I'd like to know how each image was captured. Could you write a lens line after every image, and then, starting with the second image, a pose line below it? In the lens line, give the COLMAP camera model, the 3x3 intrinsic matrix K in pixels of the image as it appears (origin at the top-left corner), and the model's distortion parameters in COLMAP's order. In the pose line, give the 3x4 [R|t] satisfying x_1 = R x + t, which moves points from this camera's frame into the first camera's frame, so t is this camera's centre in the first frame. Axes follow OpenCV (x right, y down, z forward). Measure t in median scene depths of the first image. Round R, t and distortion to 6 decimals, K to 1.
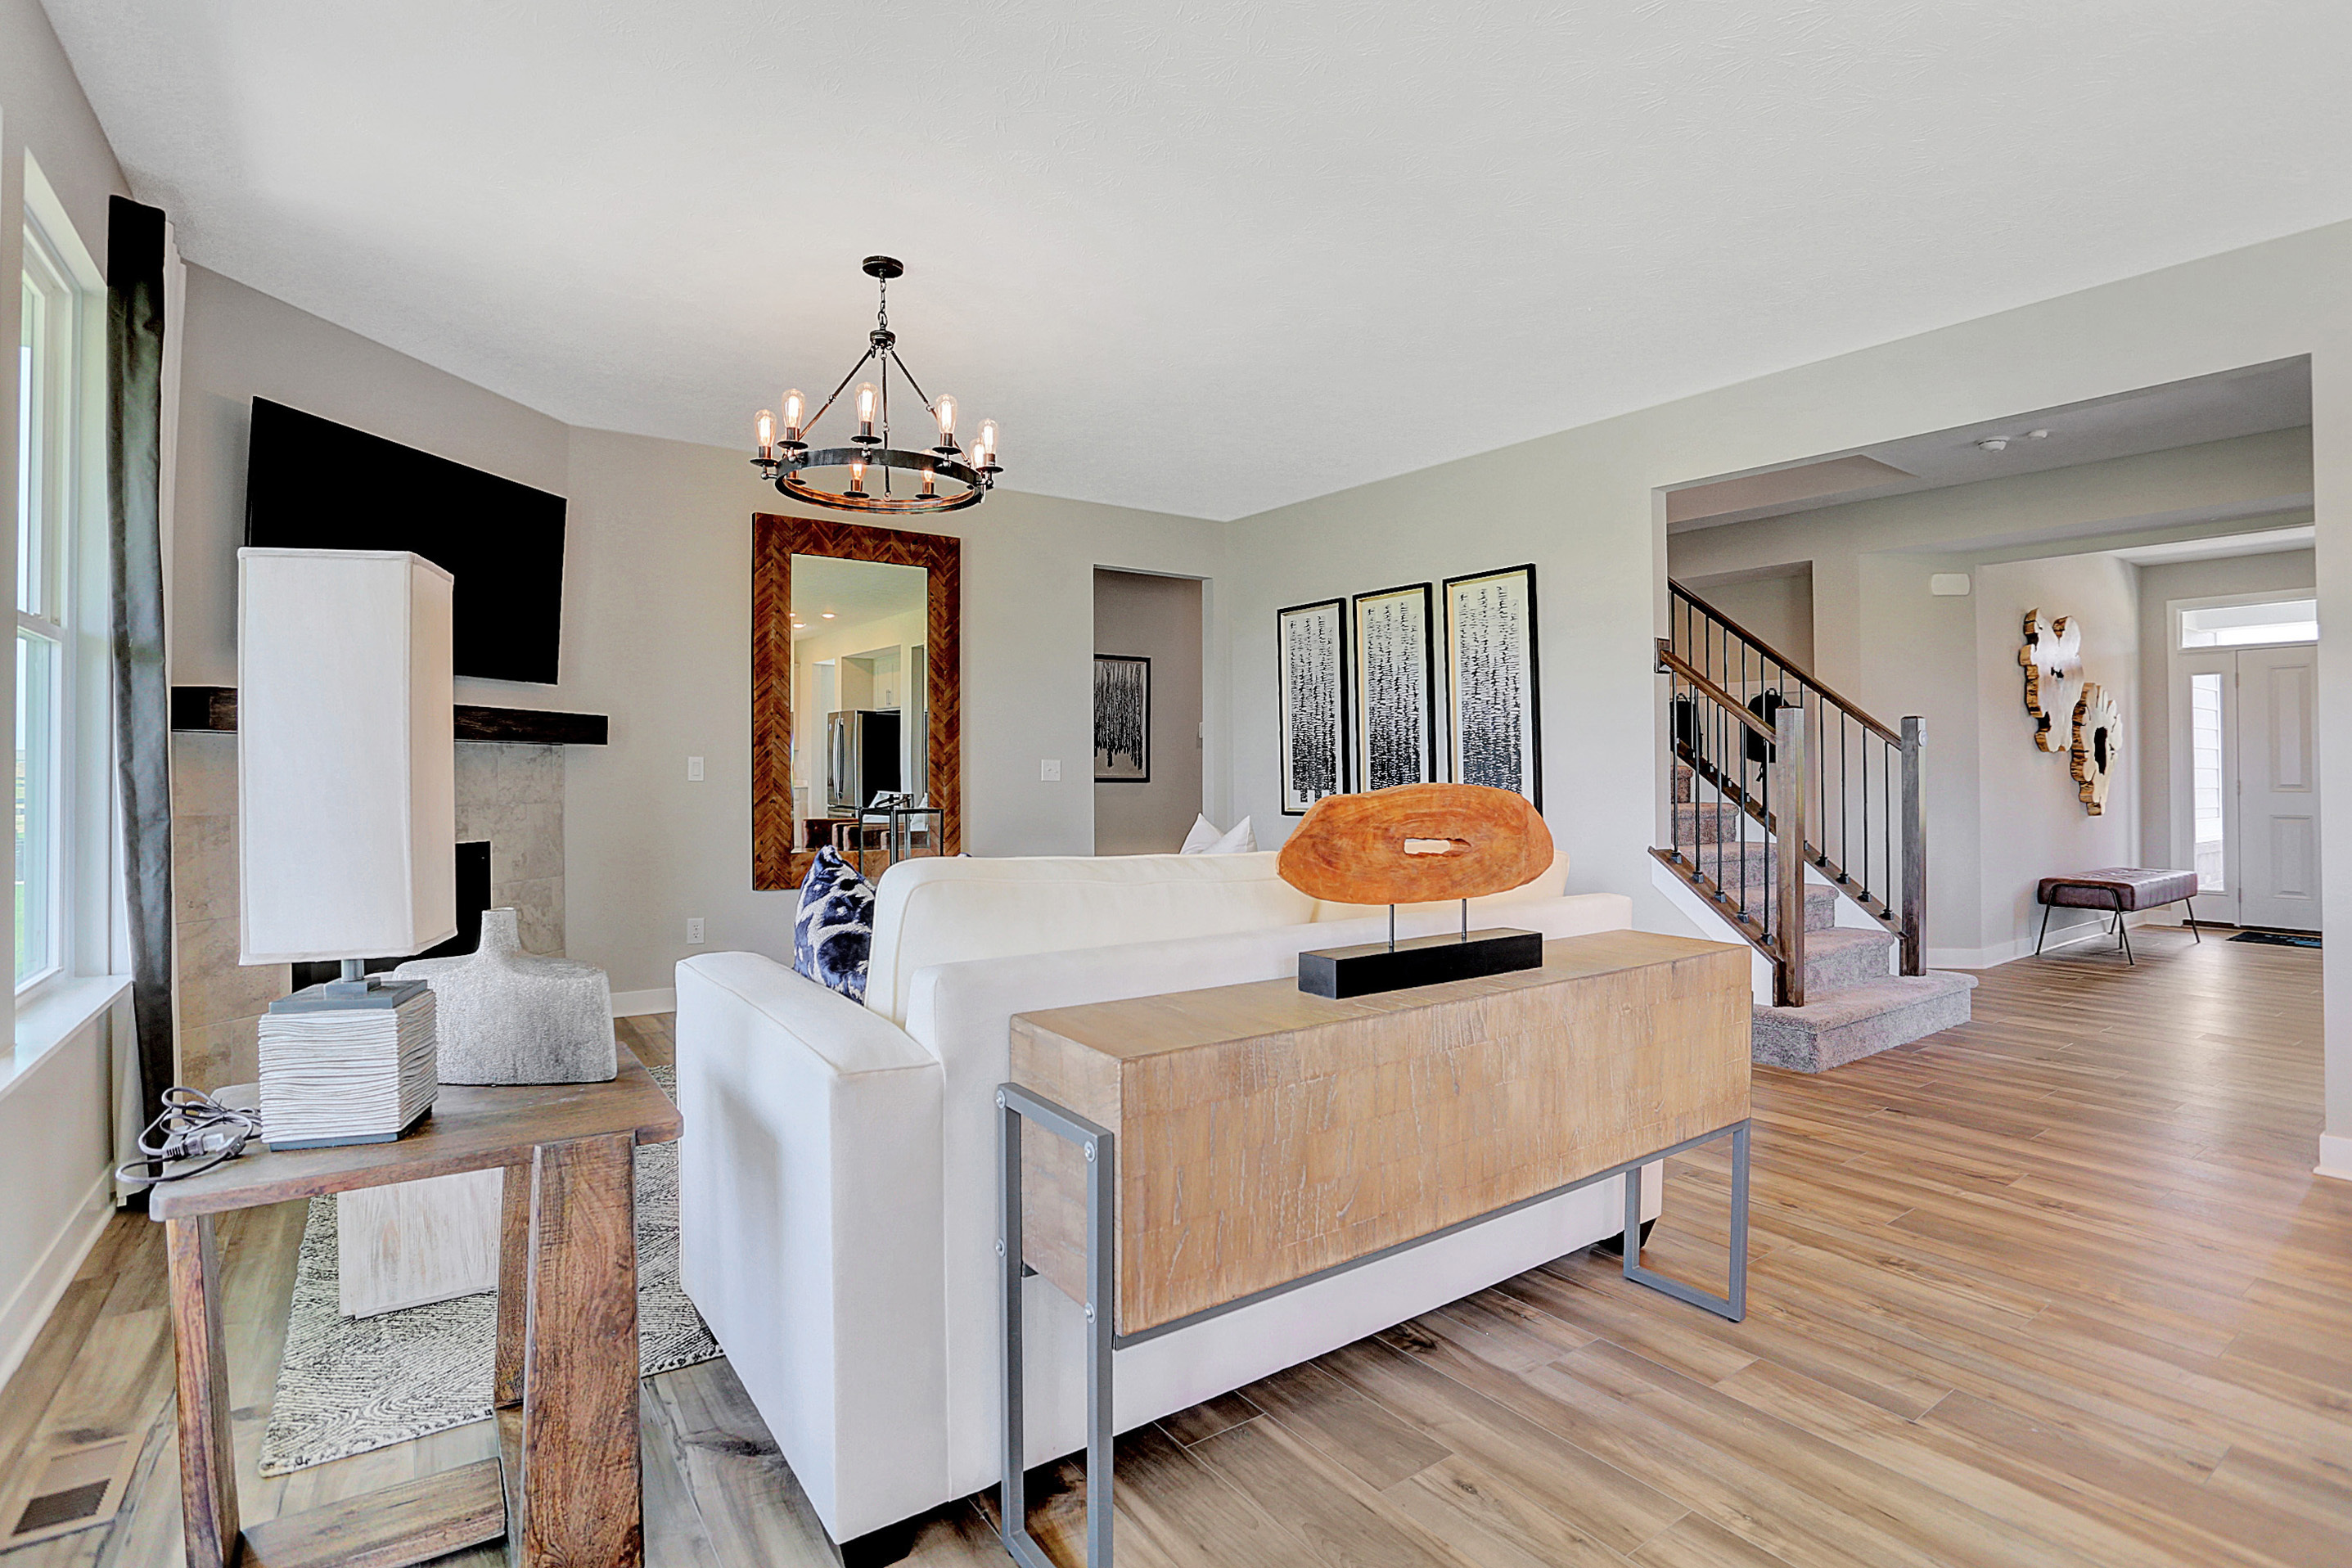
lens RADIAL K [[1138.2, 0, 1193.3], [0, 1138.2, 760.8], [0, 0, 1]] dist [-0.049113, 0.015908]
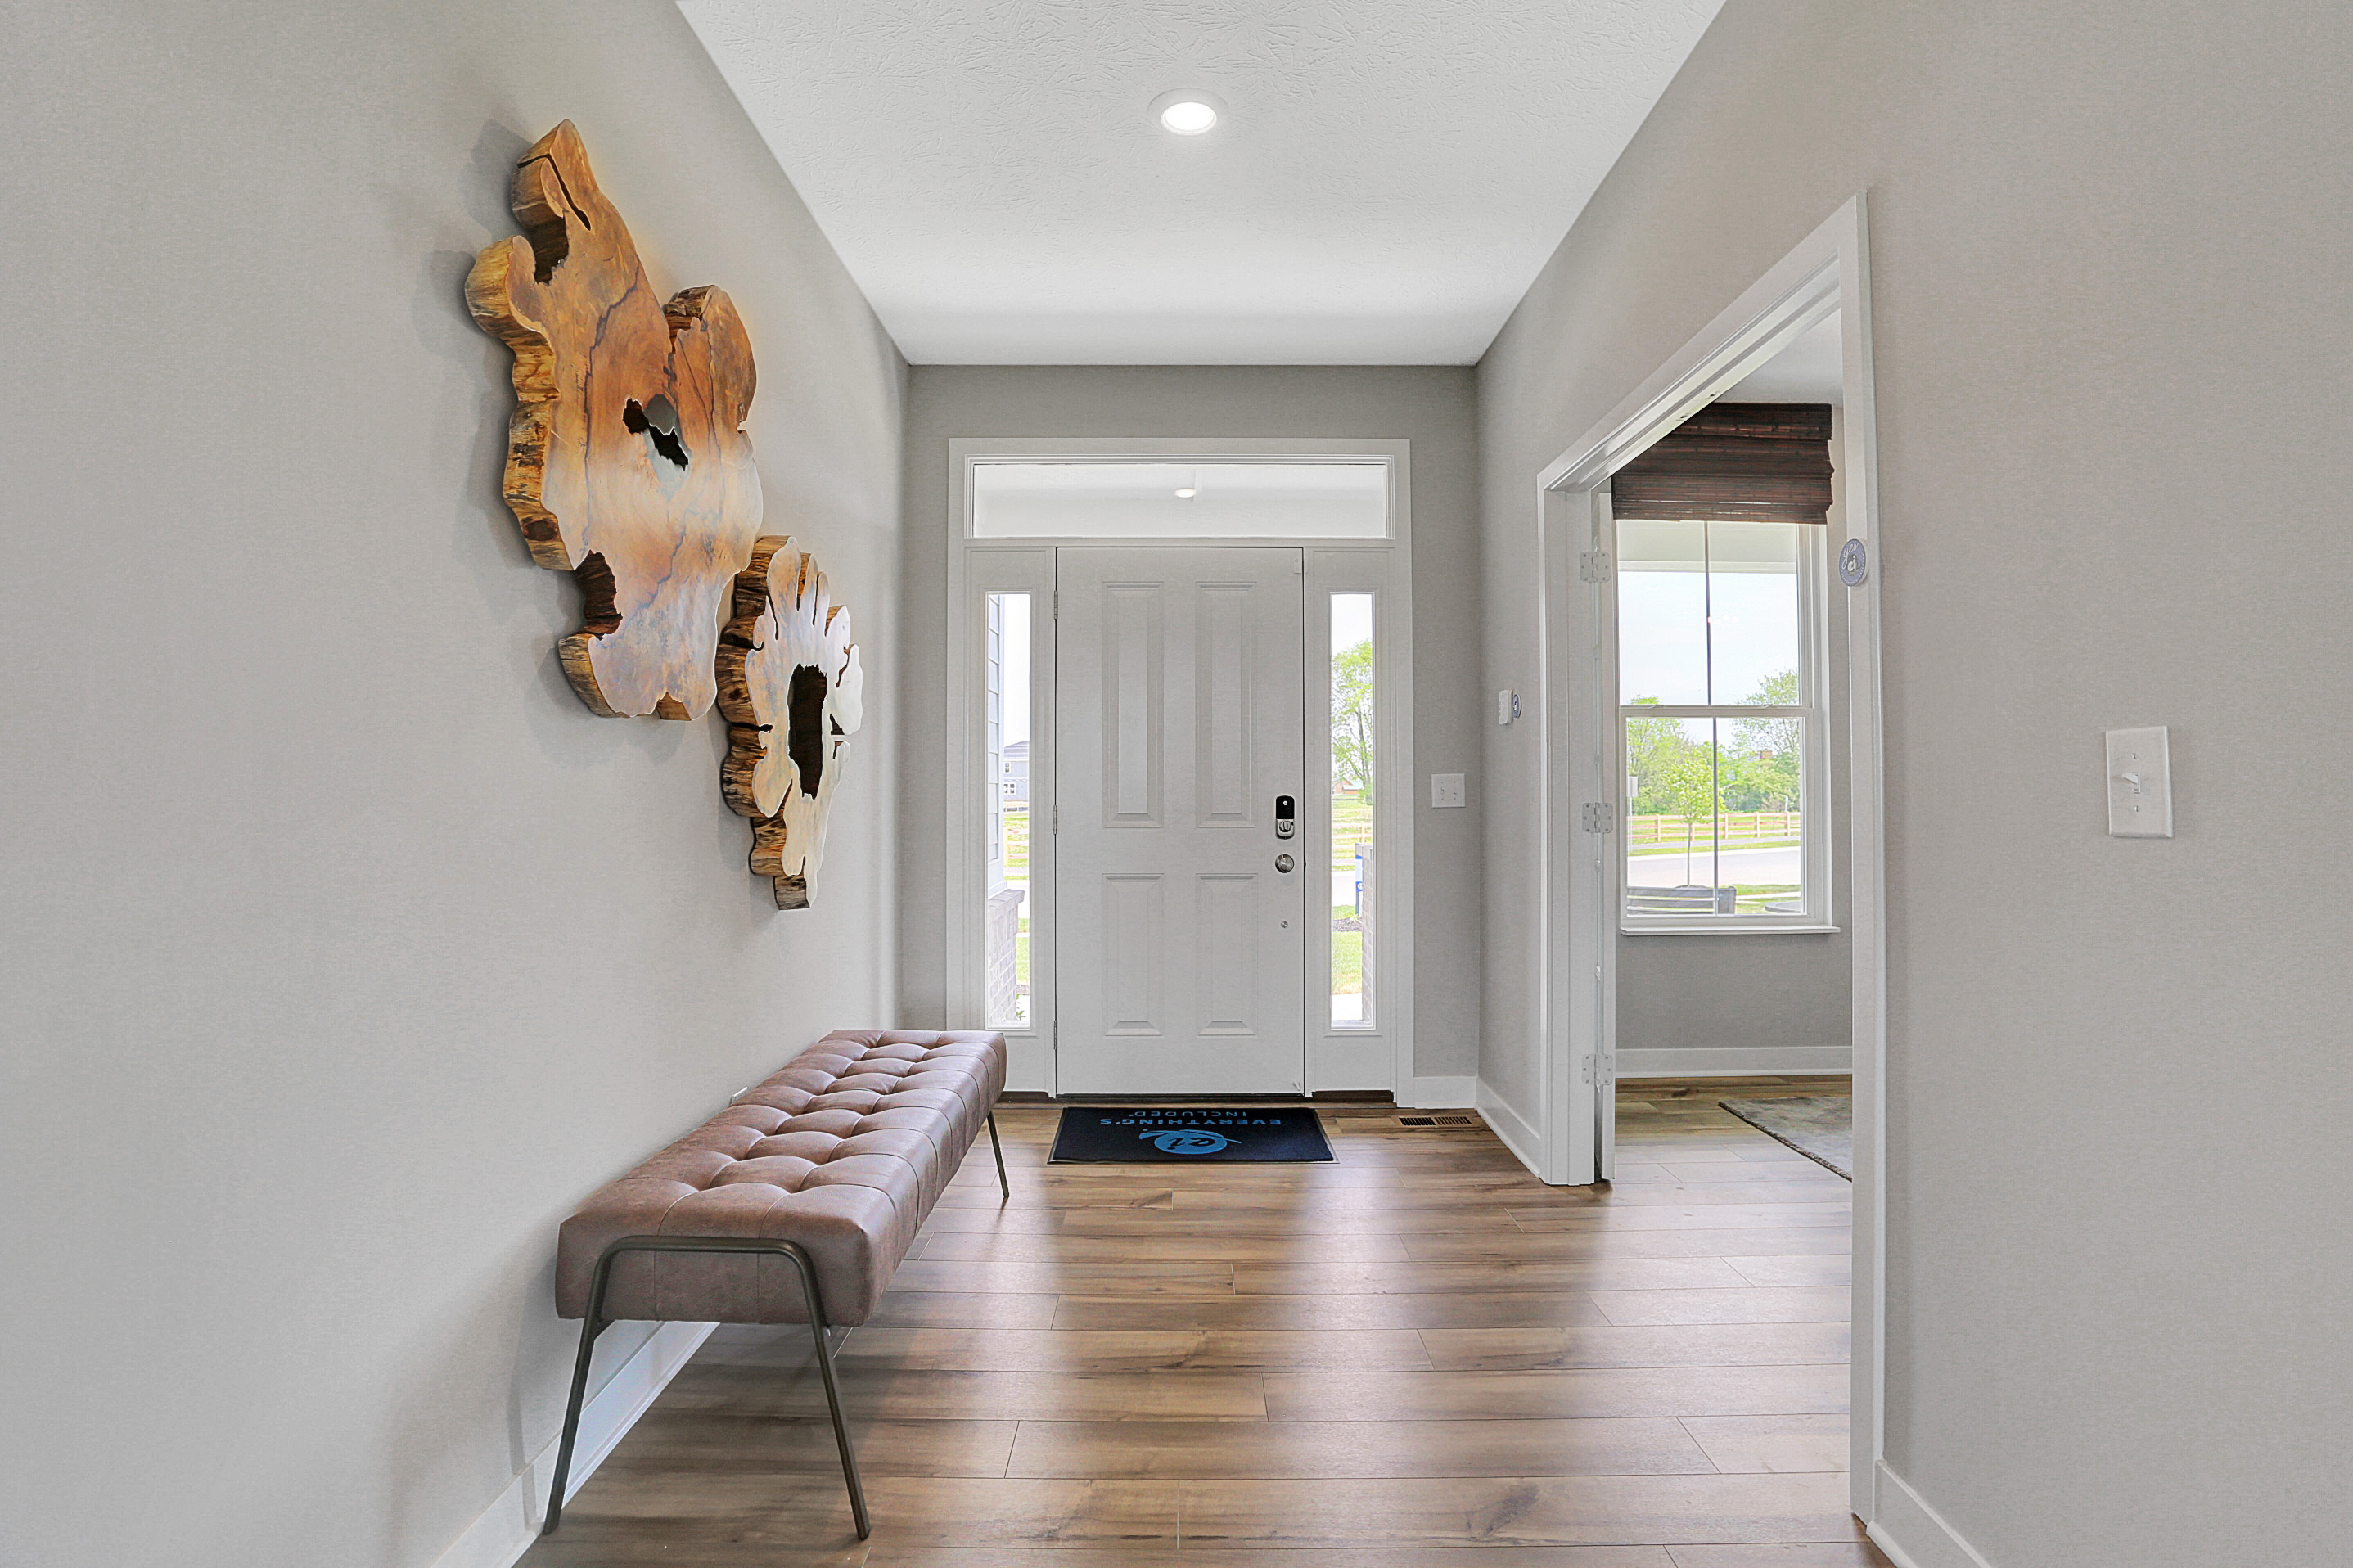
lens RADIAL K [[1138.7, 0, 1185.4], [0, 1138.7, 766.8], [0, 0, 1]] dist [-0.049113, 0.015908]
pose [[0.583874, 0.017991, 0.811645, 0.601331], [-0.011322, 0.999838, -0.014018, 0.006477], [-0.811766, -0.001005, 0.583982, 0.696946]]
